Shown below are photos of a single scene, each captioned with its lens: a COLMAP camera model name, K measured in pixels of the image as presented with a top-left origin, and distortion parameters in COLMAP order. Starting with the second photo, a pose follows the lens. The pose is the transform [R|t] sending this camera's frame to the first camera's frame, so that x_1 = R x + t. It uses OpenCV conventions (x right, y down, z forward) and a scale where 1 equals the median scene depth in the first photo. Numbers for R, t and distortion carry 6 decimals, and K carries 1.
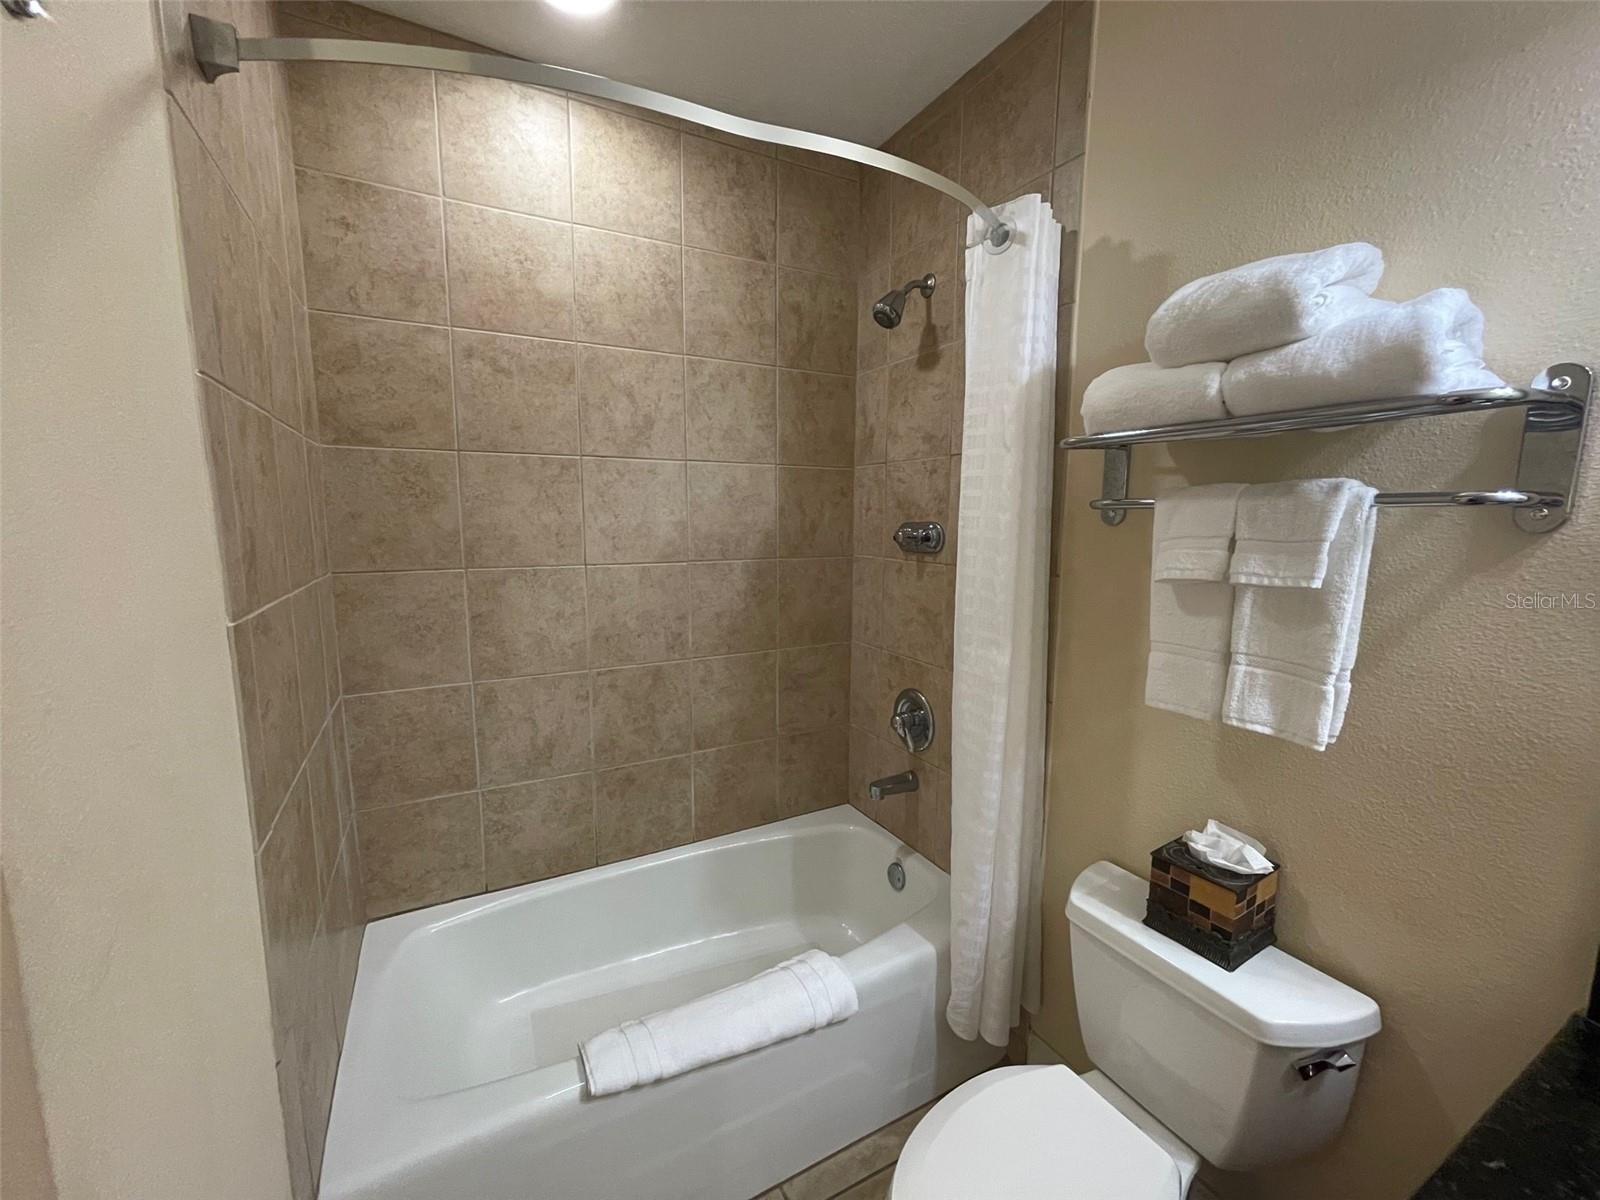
lens RADIAL K [[643.5, 0, 800.8], [0, 643.5, 607.1], [0, 0, 1]] dist [-0.002341, 0.000183]
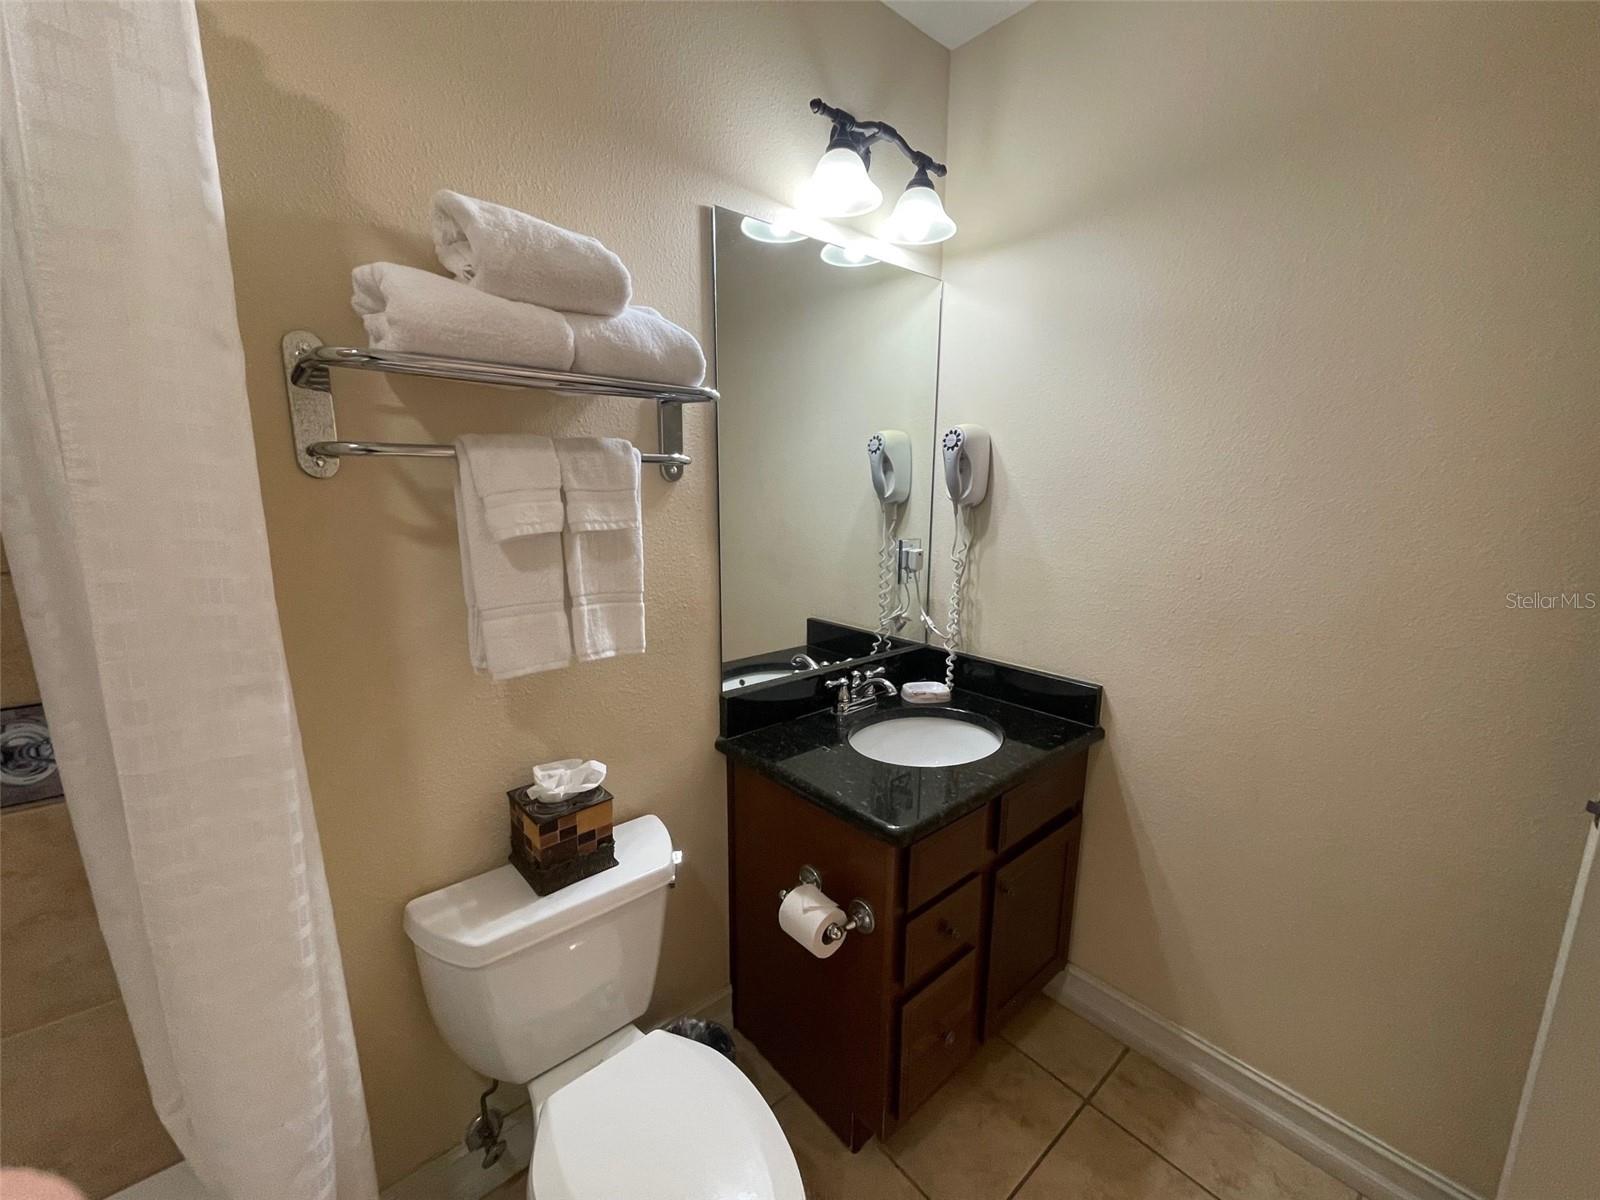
lens RADIAL K [[643.5, 0, 797.8], [0, 643.5, 603.0], [0, 0, 1]] dist [-0.002341, 0.000183]
pose [[-0.179537, -0.192401, 0.964753, -0.435137], [0.132603, 0.967005, 0.217527, -0.103856], [-0.974773, 0.166983, -0.148100, 0.801788]]
